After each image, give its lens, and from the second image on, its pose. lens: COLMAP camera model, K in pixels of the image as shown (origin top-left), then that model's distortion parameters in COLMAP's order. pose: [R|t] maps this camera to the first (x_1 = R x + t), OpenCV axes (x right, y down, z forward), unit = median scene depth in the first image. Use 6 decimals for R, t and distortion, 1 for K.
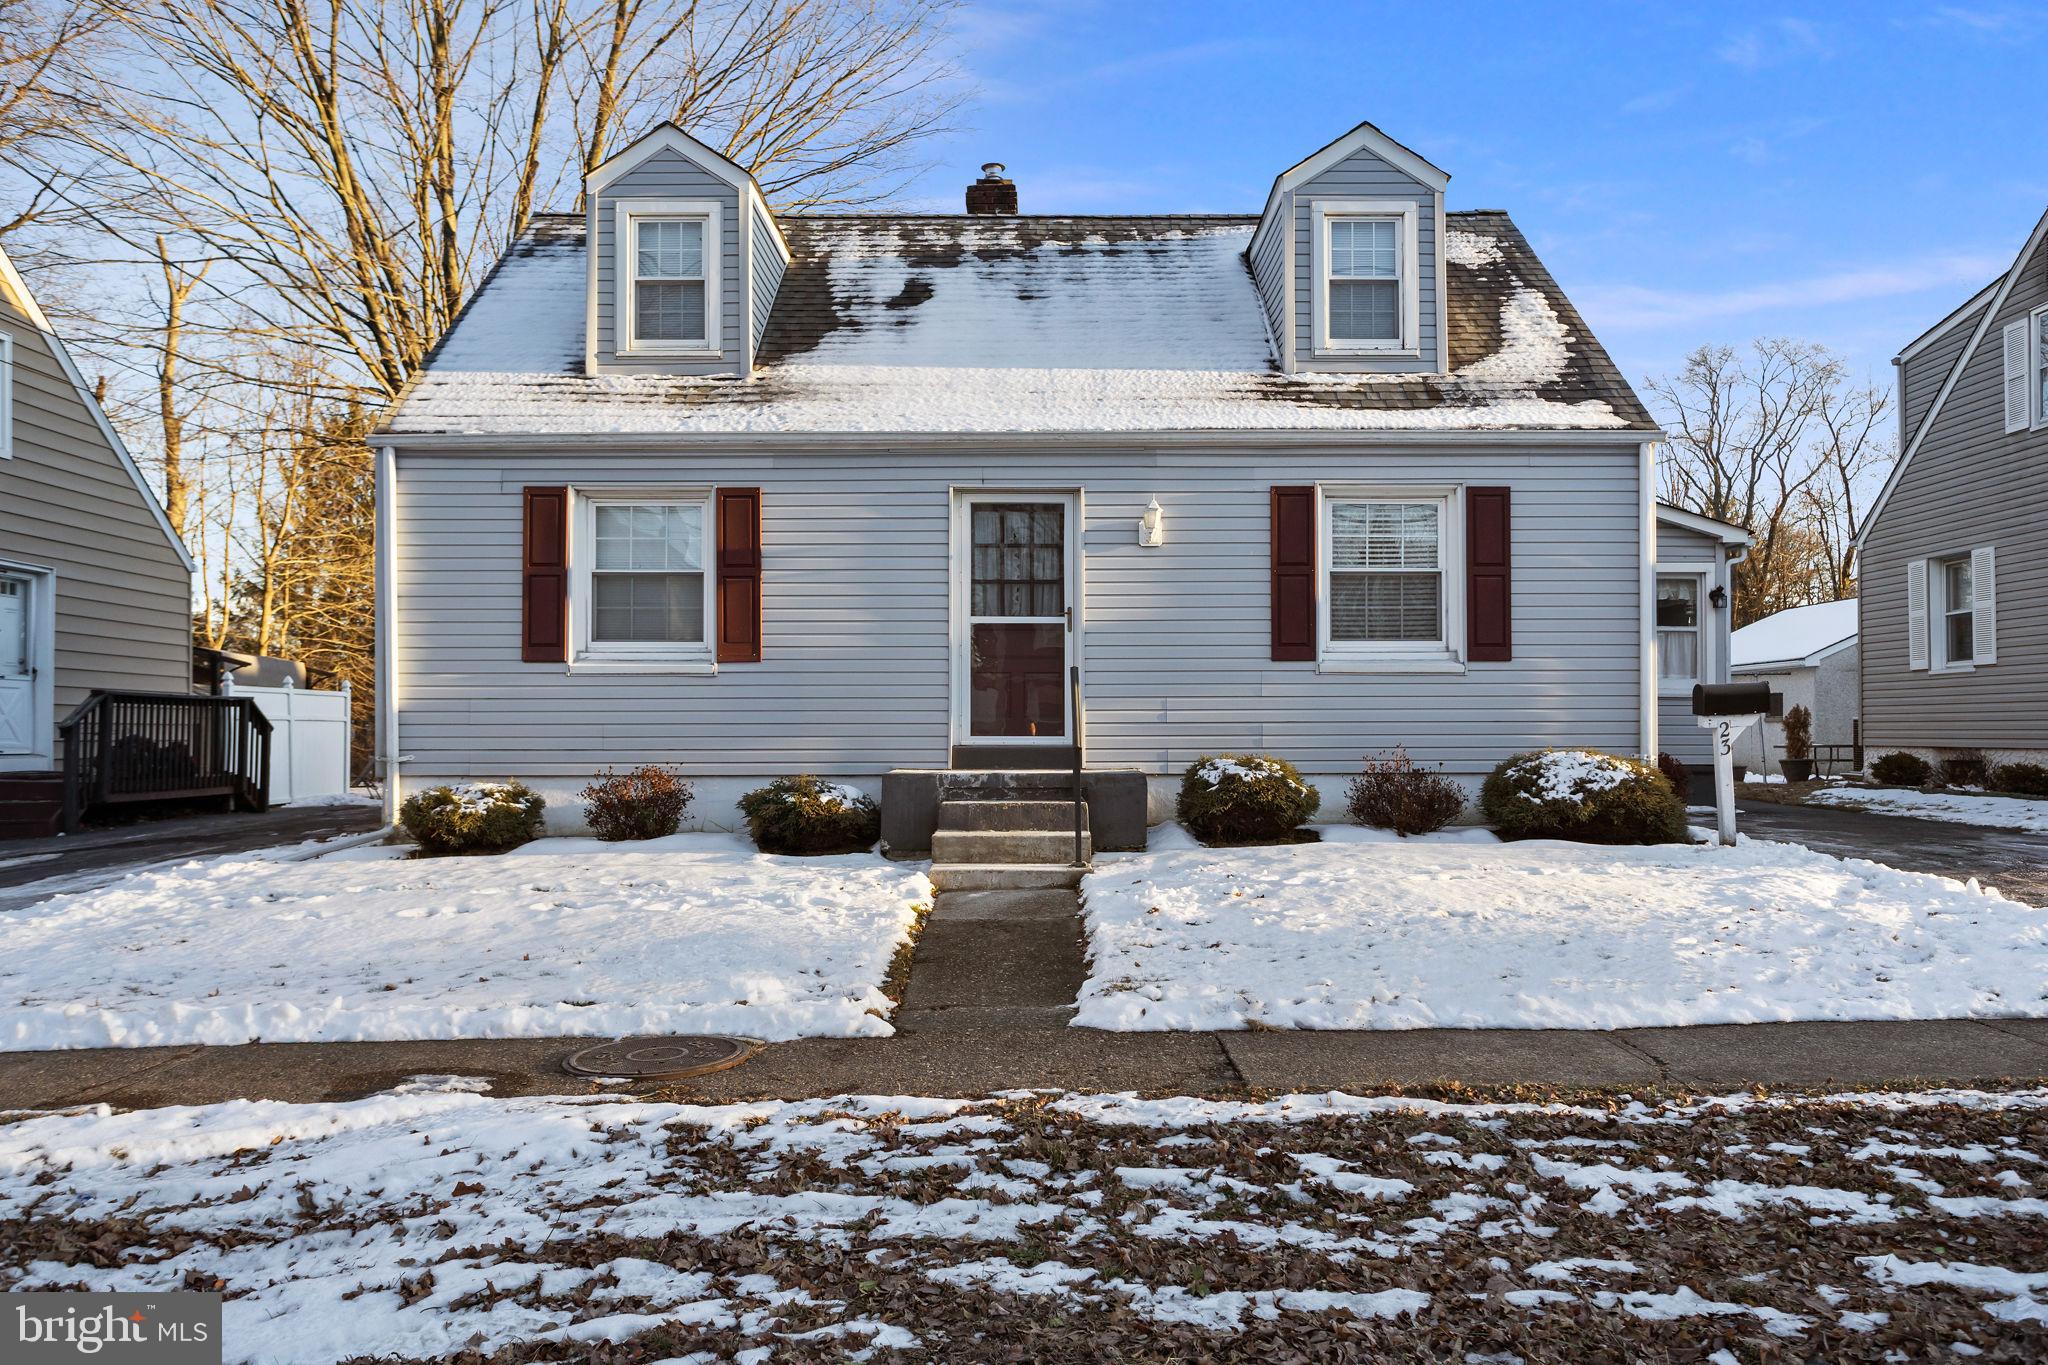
lens RADIAL K [[1528.3, 0, 1023.7], [0, 1528.3, 702.4], [0, 0, 1]] dist [0.010768, 0.001572]
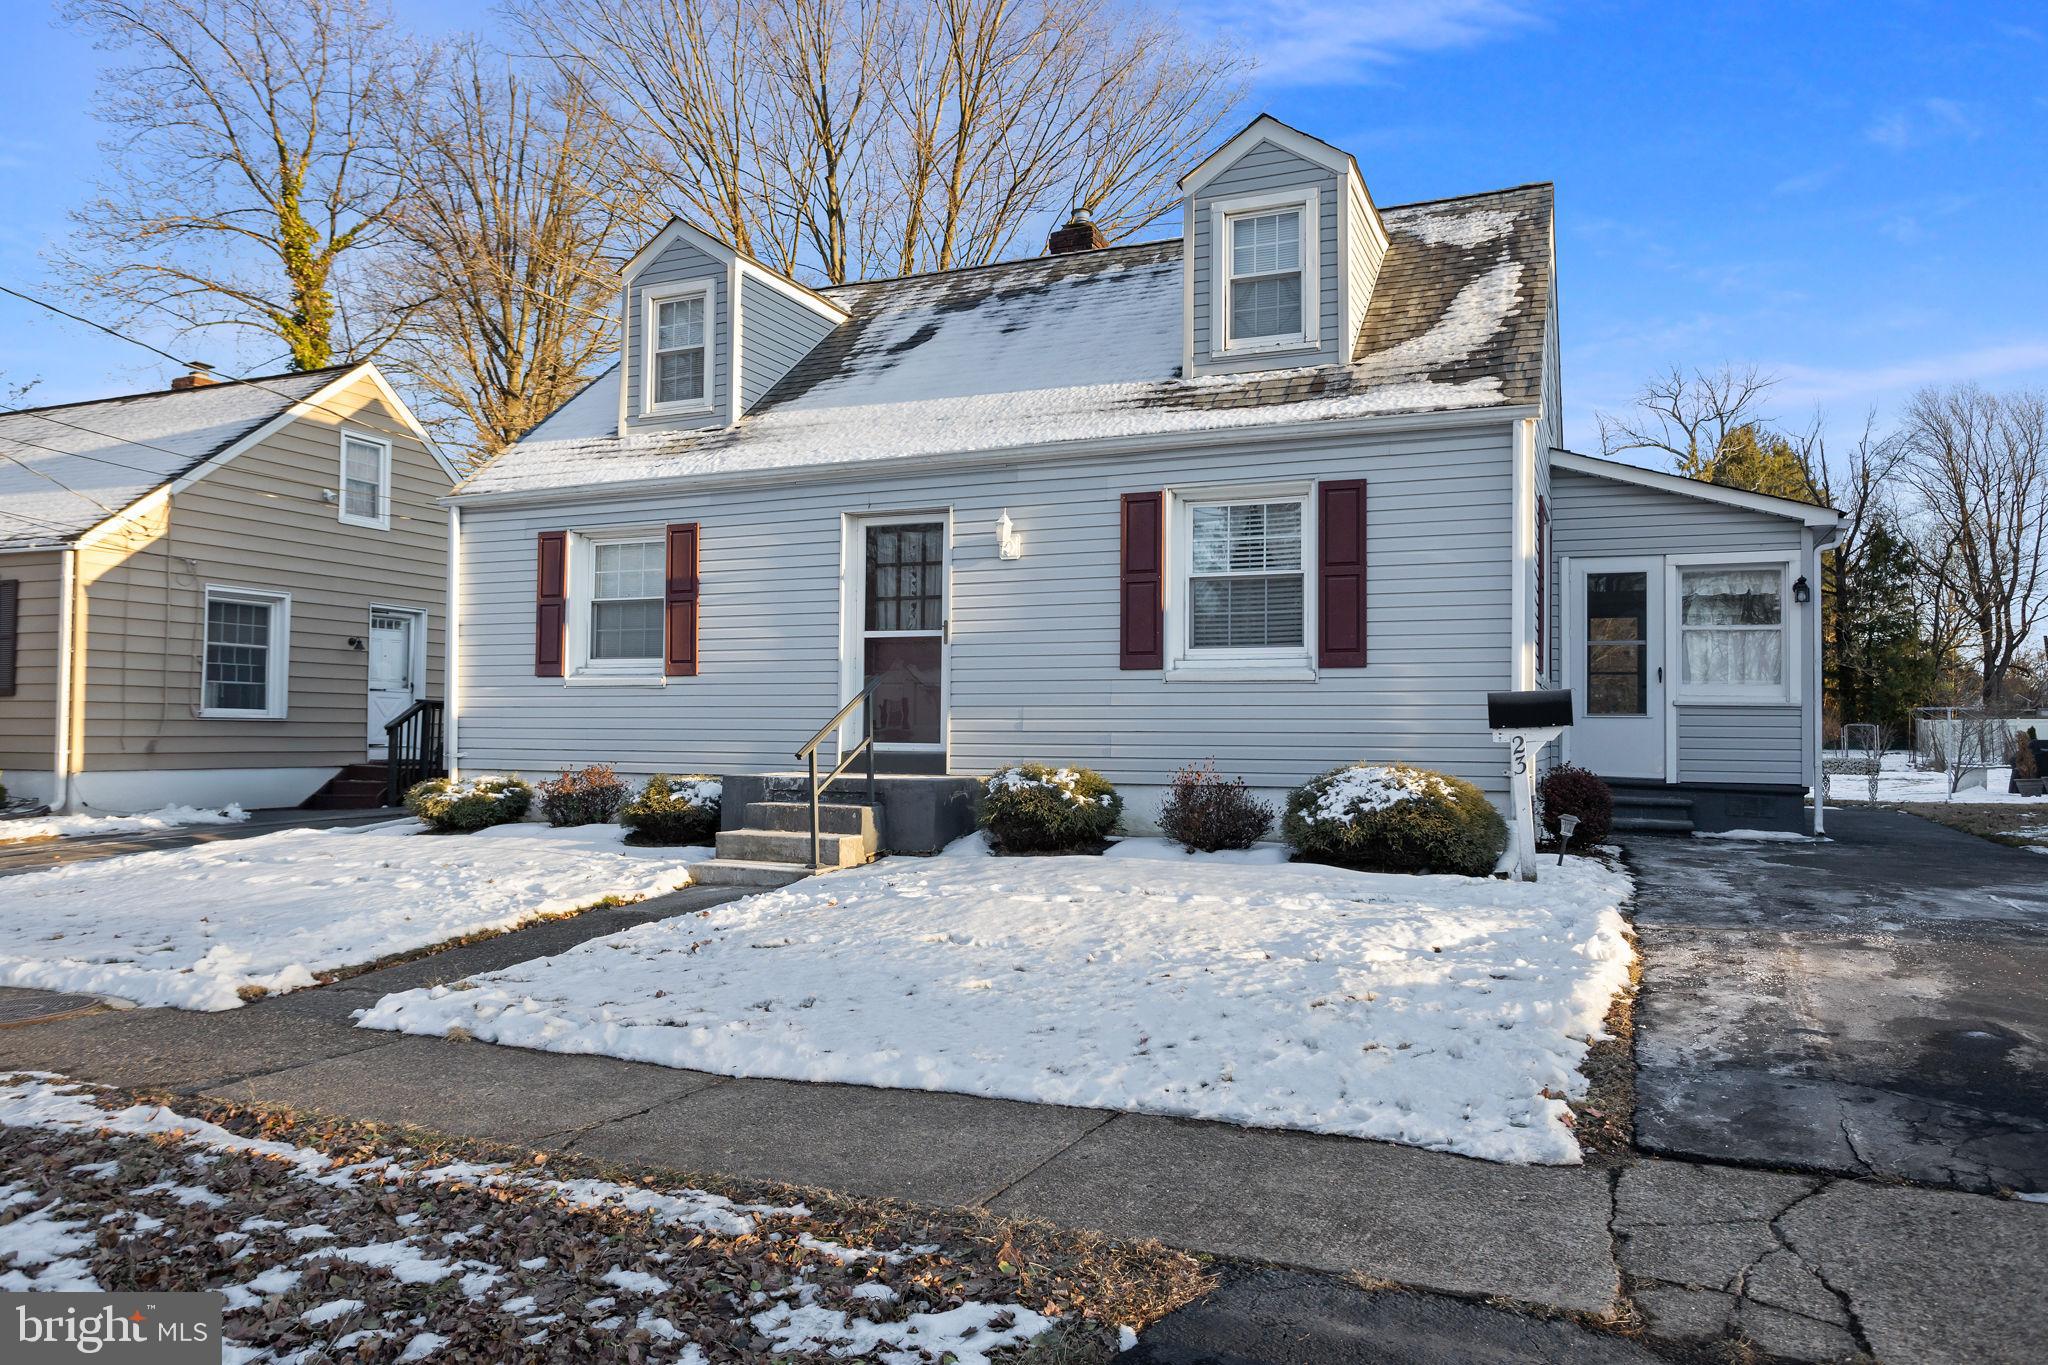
lens RADIAL K [[1344.5, 0, 1024.0], [0, 1344.5, 682.5], [0, 0, 1]] dist [-0.004244, 0.000747]
pose [[0.918592, -0.006234, -0.395158, 0.448066], [-0.000956, 0.999838, -0.017994, -0.003128], [0.395206, 0.016907, 0.918437, 0.174638]]
